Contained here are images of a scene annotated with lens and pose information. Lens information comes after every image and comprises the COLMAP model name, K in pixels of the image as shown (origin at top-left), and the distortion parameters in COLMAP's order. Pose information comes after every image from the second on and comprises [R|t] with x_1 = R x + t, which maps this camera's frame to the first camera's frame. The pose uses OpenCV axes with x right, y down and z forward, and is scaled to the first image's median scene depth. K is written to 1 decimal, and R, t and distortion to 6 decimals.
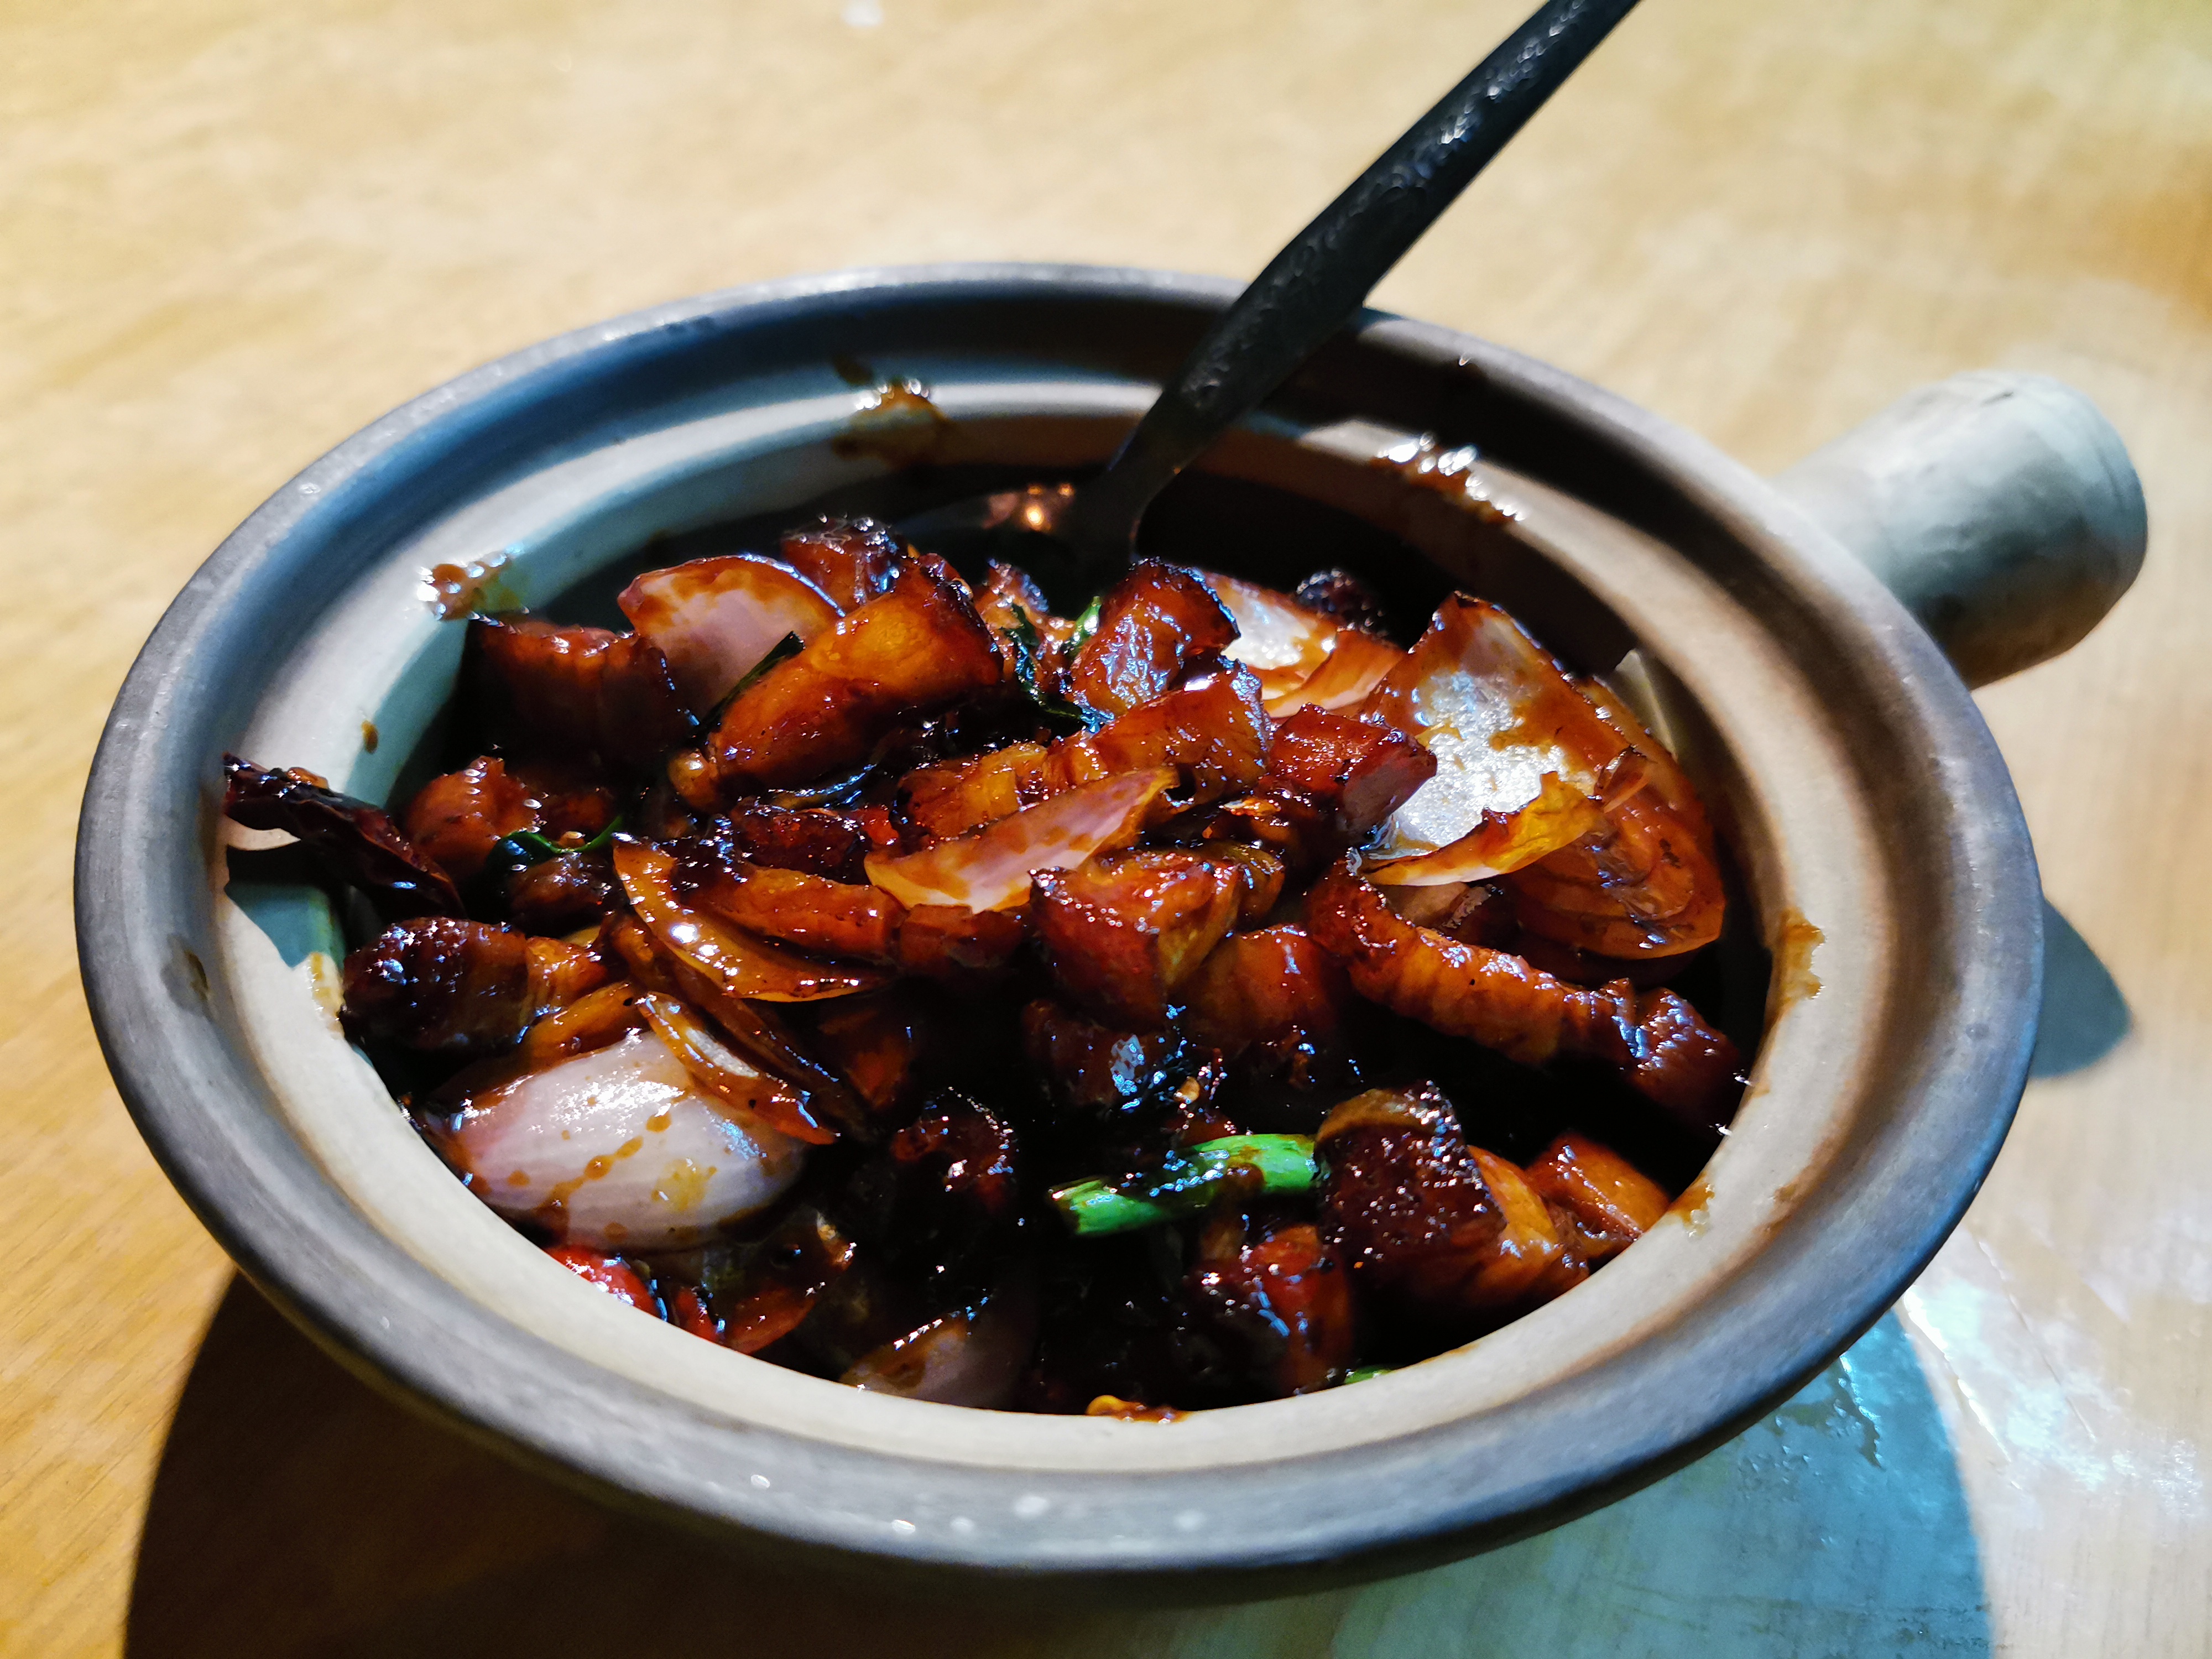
lens RADIAL K [[1737.1, 0, 1106.0], [0, 1737.1, 829.5], [0, 0, 1]] dist [-0.056438, -0.006084]
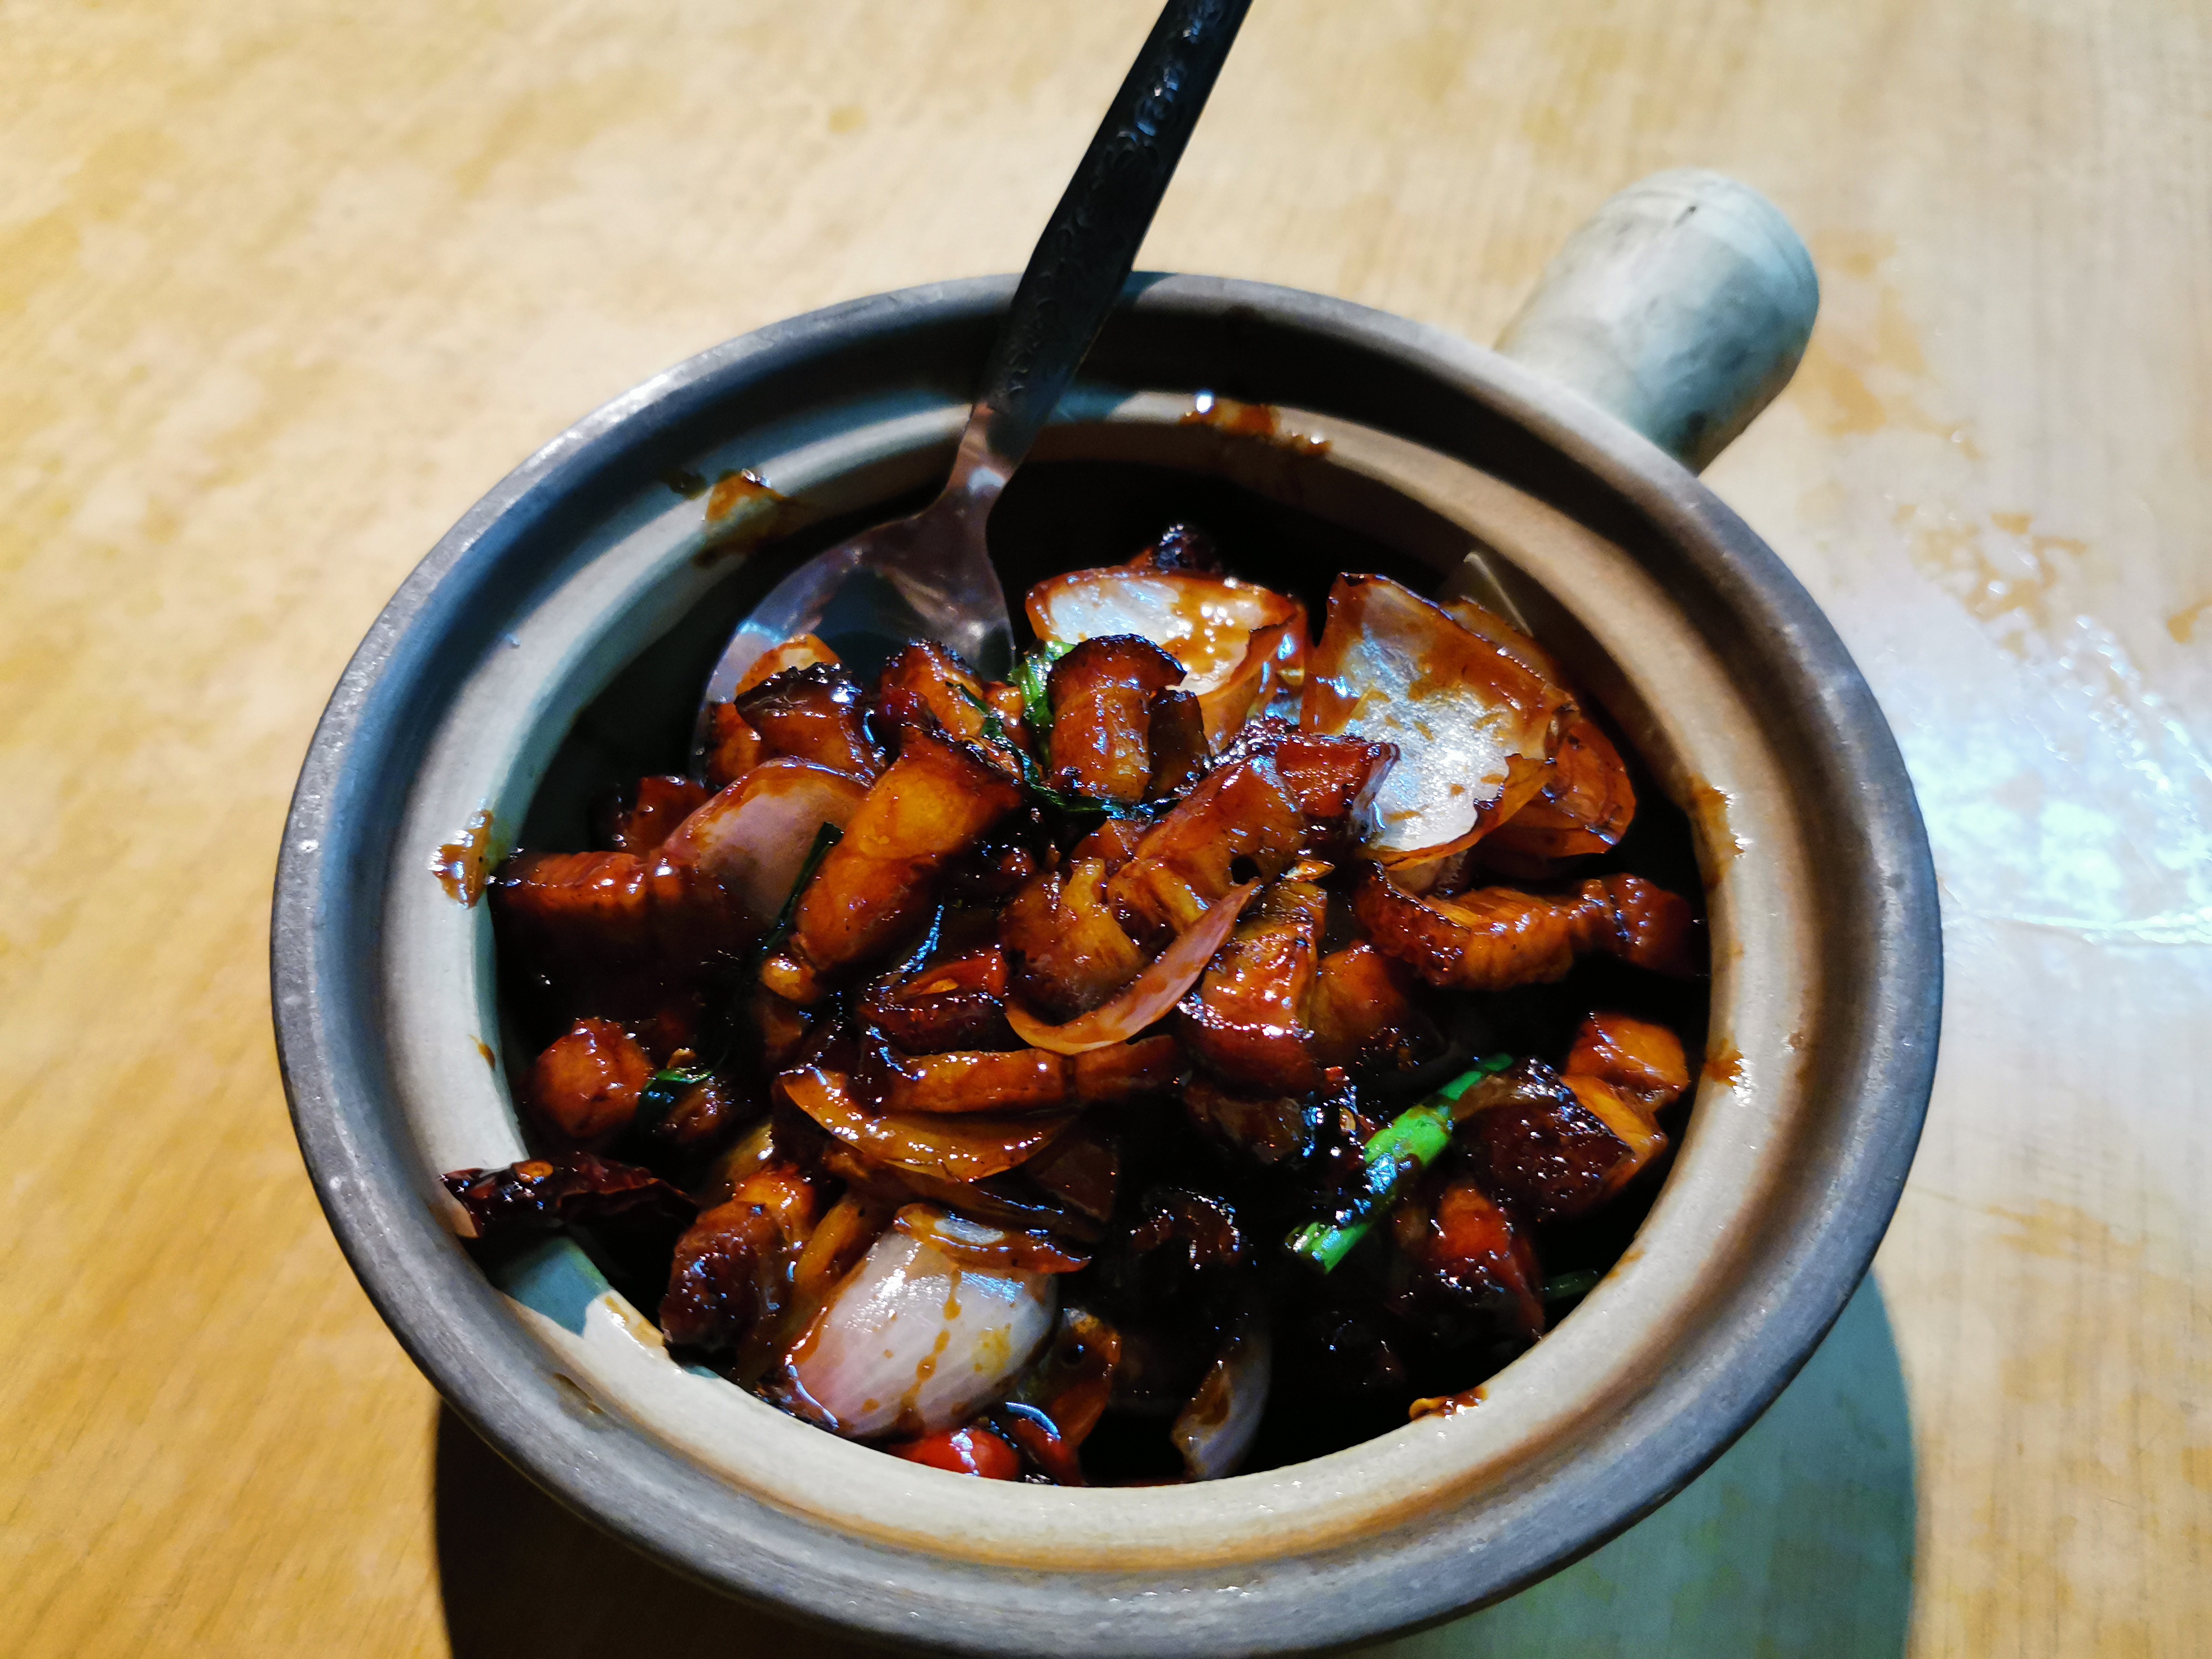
lens RADIAL K [[1710.0, 0, 1106.0], [0, 1710.0, 829.5], [0, 0, 1]] dist [0.005000, -0.118953]
pose [[0.921634, -0.340632, 0.185906, -0.249750], [0.286900, 0.920682, 0.264636, -0.387121], [-0.261304, -0.190561, 0.946259, -0.071192]]
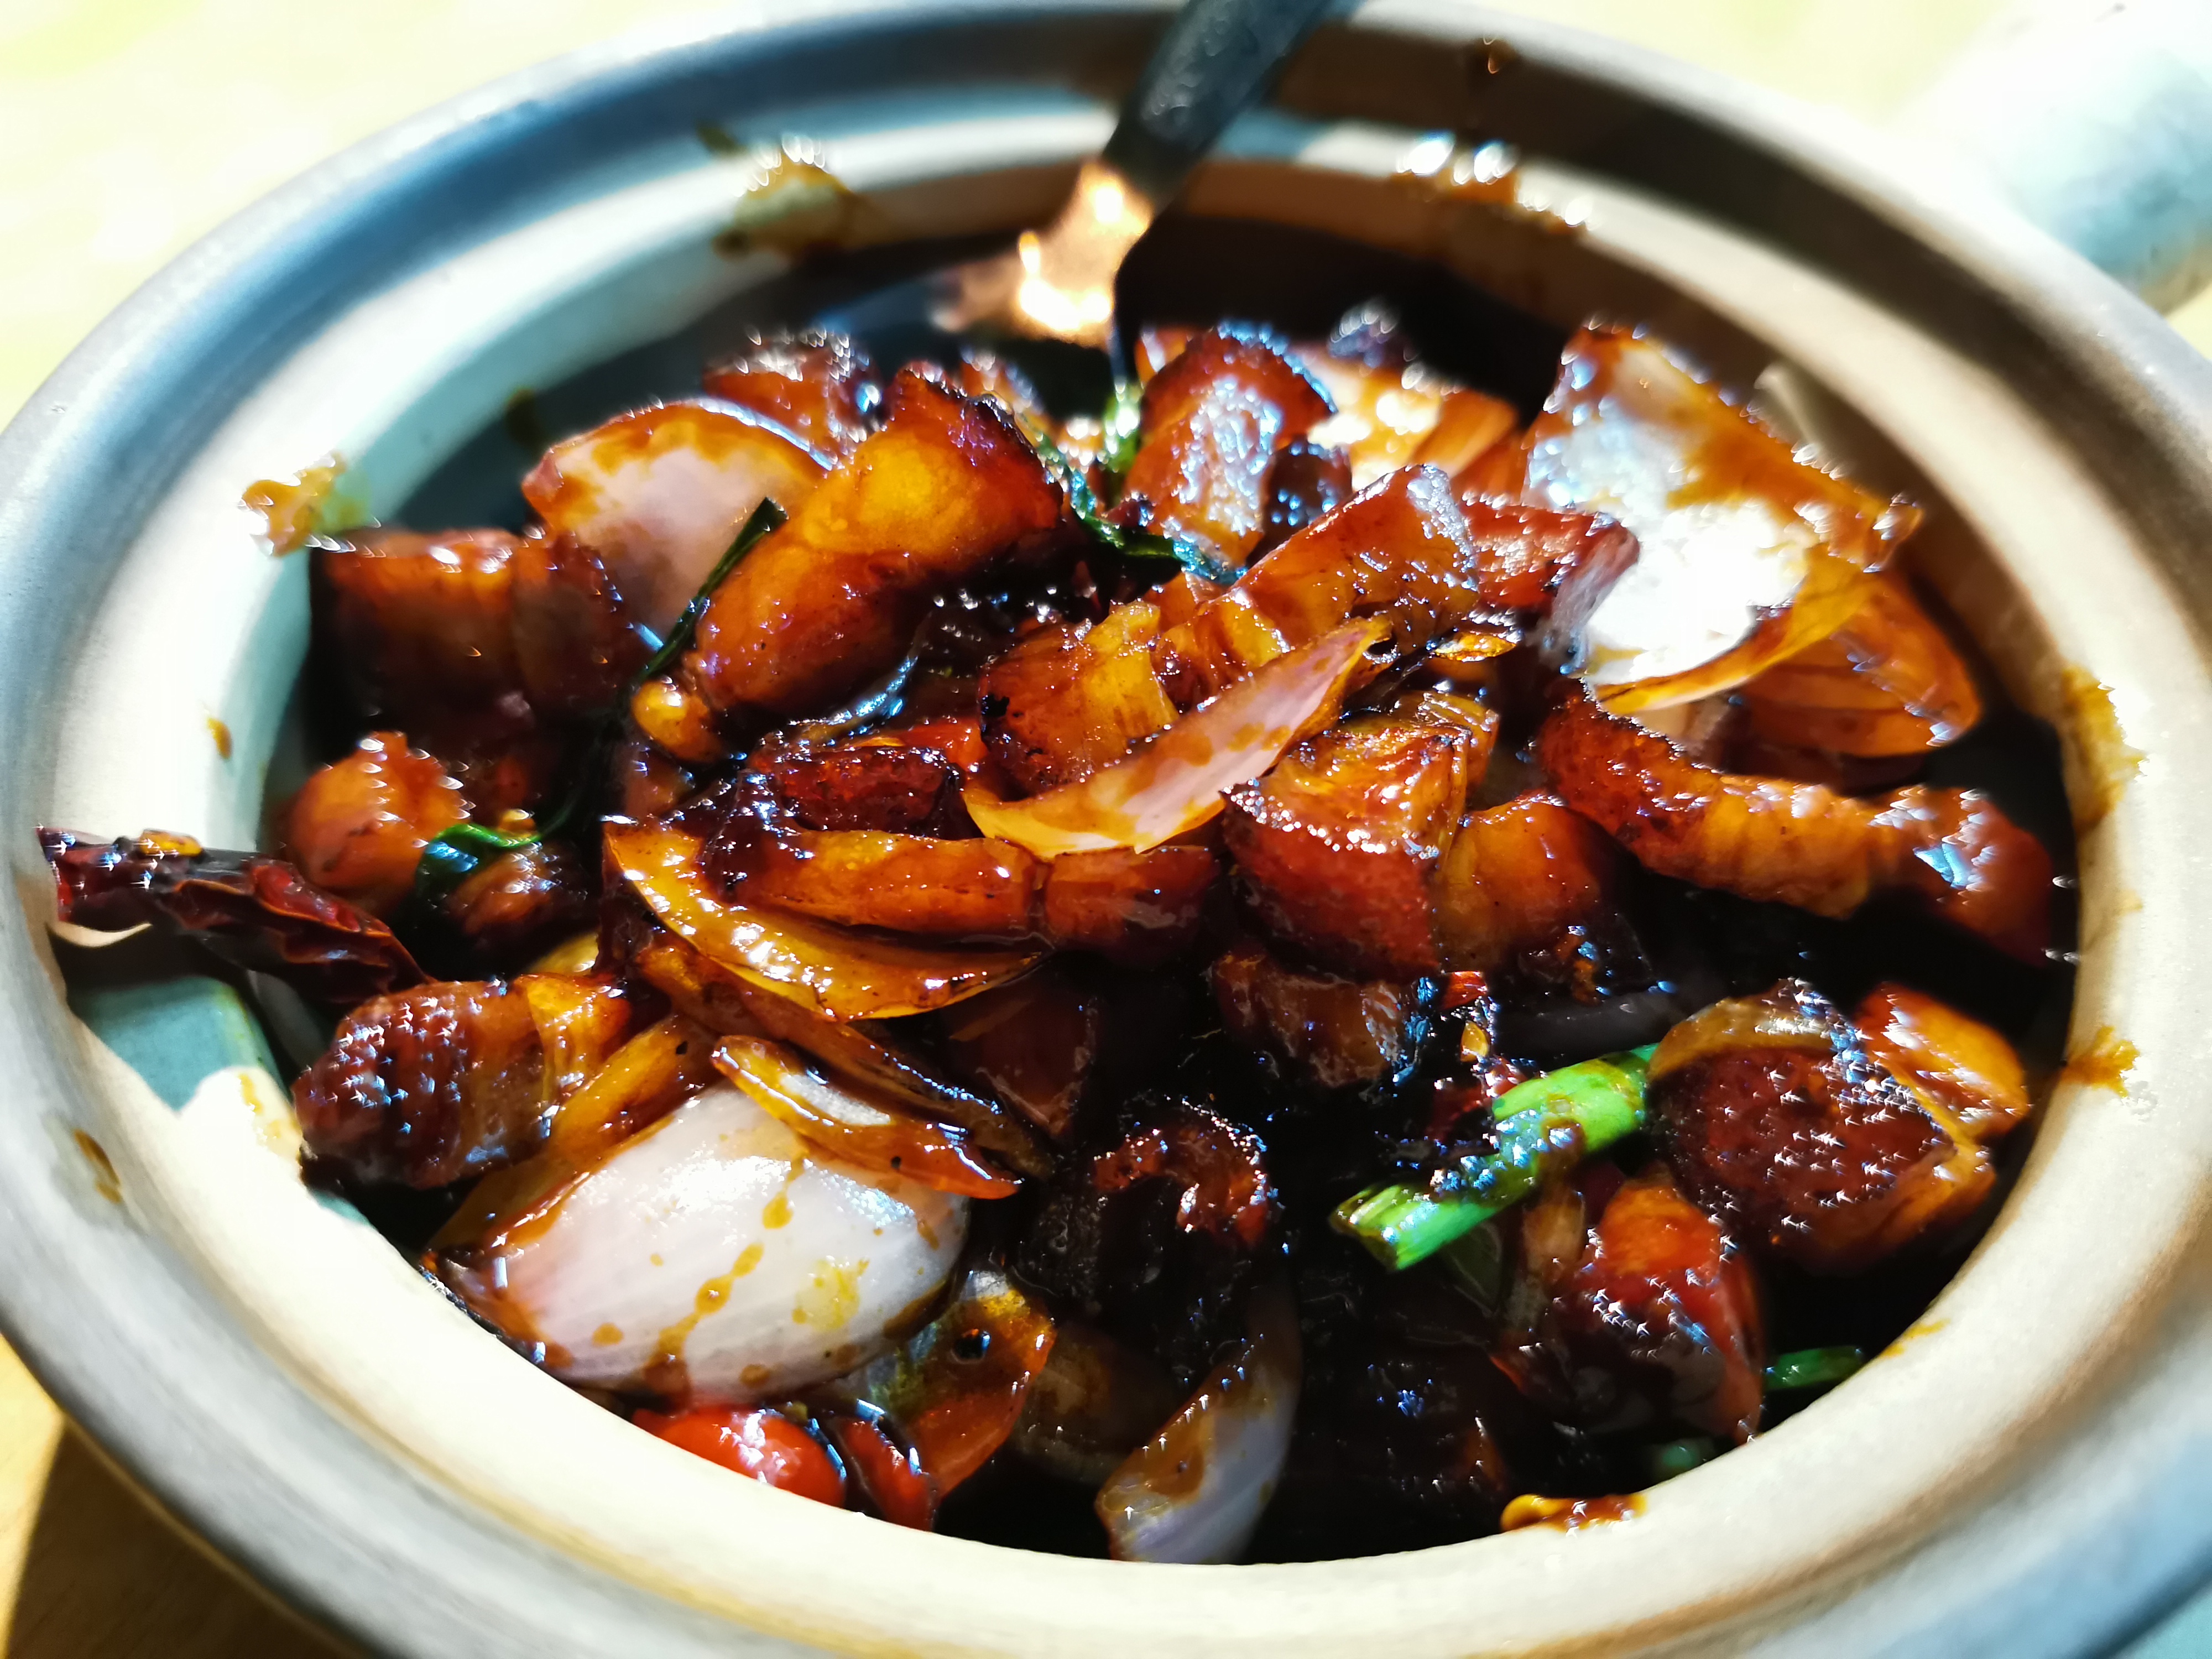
lens RADIAL K [[1765.3, 0, 1106.0], [0, 1765.3, 829.5], [0, 0, 1]] dist [-0.086517, -0.003846]
pose [[0.979696, -0.168806, 0.108165, -0.164423], [0.153407, 0.978529, 0.137652, -0.064350], [-0.129079, -0.118264, 0.984557, 0.258628]]
